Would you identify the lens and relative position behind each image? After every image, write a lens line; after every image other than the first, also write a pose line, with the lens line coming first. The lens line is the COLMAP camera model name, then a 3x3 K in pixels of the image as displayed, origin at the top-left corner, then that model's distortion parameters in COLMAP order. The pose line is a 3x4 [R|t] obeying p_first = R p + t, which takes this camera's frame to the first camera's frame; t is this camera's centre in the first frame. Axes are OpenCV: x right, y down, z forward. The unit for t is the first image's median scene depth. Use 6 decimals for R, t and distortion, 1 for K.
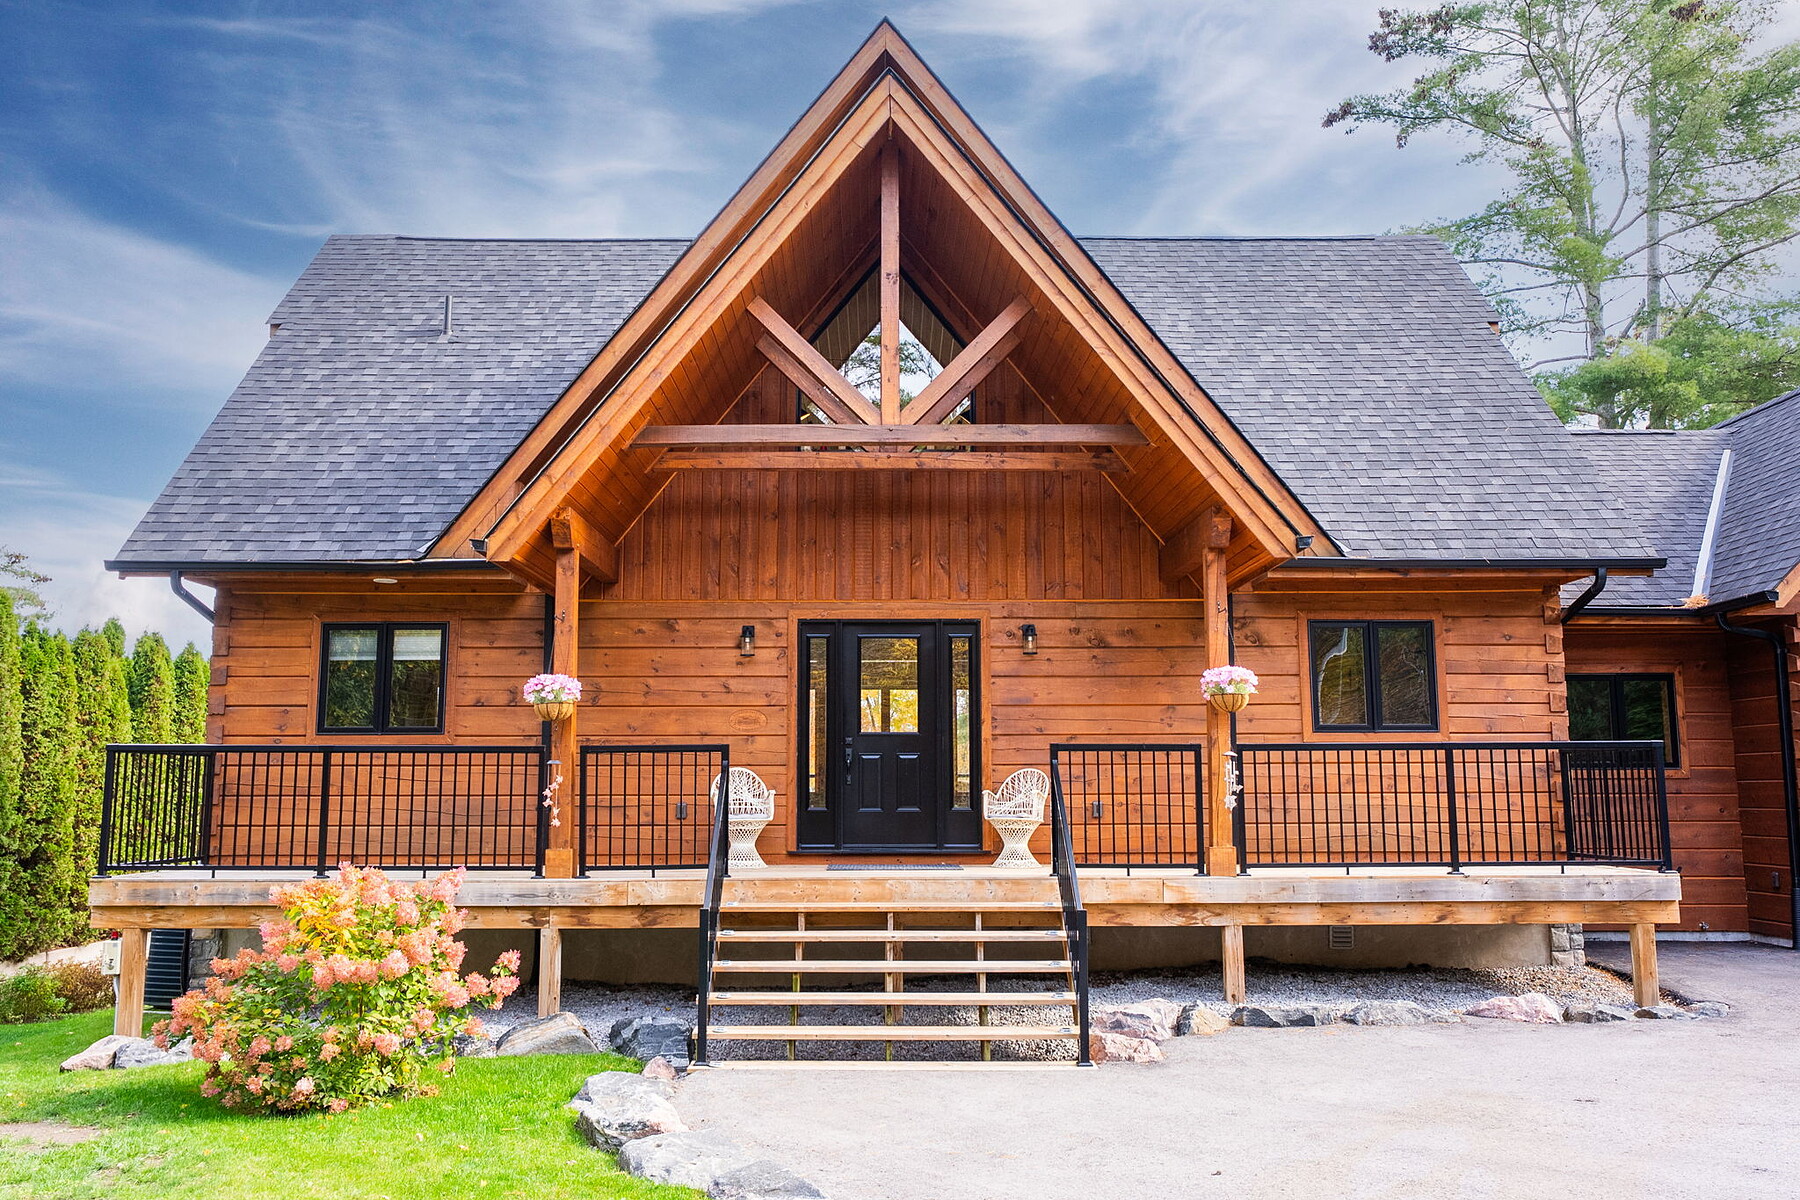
lens RADIAL K [[1438.1, 0, 900.0], [0, 1438.1, 600.0], [0, 0, 1]] dist [-0.004819, 0.000205]
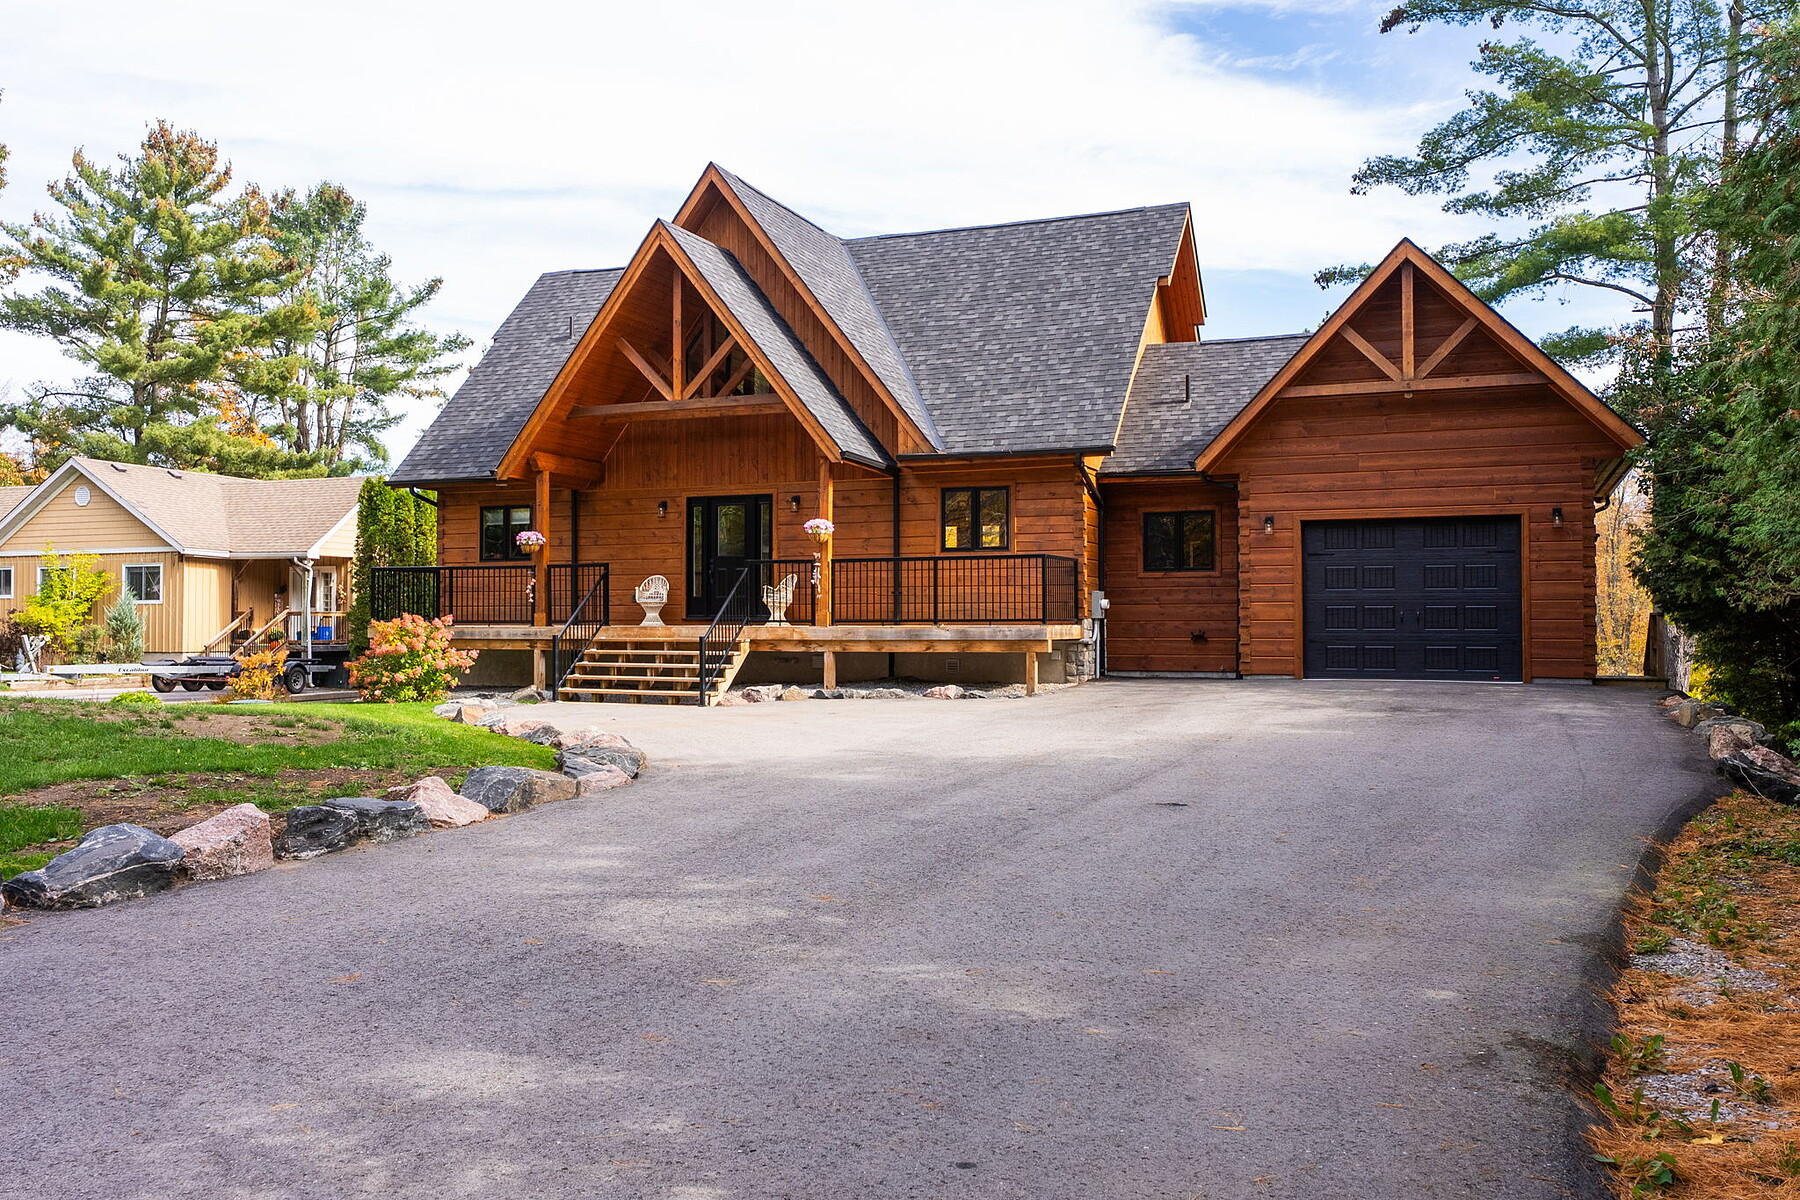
lens RADIAL K [[1438.1, 0, 900.0], [0, 1438.1, 600.0], [0, 0, 1]] dist [-0.004819, 0.000205]
pose [[0.921859, -0.004396, -0.387502, 0.924290], [0.050083, 0.992901, 0.107882, -0.042042], [0.384277, -0.118859, 0.915535, -0.637378]]
